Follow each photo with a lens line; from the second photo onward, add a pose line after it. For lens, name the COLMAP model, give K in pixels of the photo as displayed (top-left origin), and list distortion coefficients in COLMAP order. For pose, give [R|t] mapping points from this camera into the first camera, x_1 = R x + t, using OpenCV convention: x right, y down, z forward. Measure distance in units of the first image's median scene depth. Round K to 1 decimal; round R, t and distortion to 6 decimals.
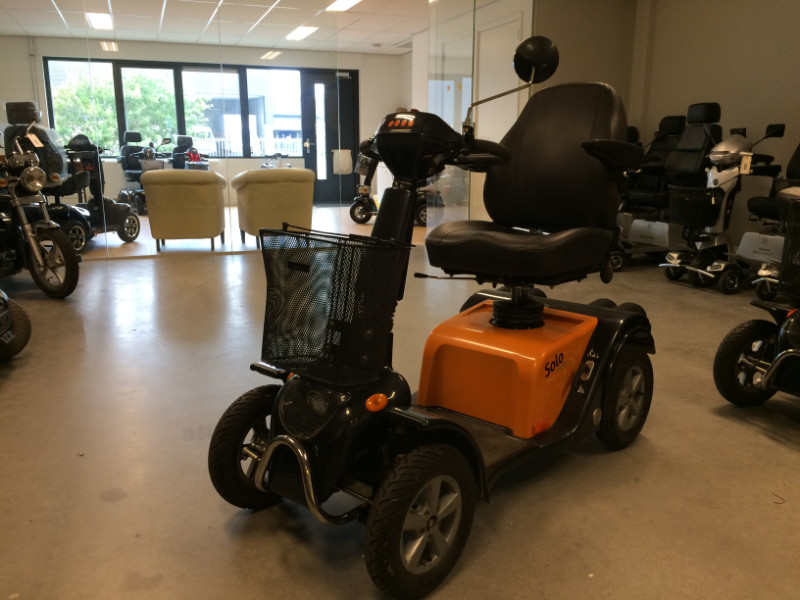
lens RADIAL K [[680.9, 0, 397.4], [0, 680.9, 296.7], [0, 0, 1]] dist [0.074657, -0.108211]
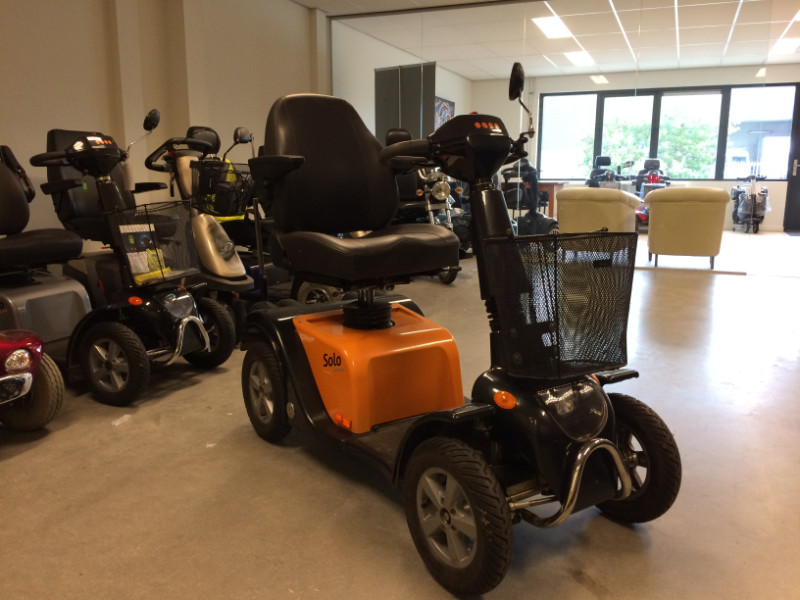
lens RADIAL K [[680.9, 0, 397.0], [0, 680.9, 298.2], [0, 0, 1]] dist [0.074657, -0.108211]
pose [[0.732429, 0.125604, -0.669157, 0.202282], [-0.148956, 0.988587, 0.022522, 0.010503], [0.664349, 0.083180, 0.742779, -0.005818]]
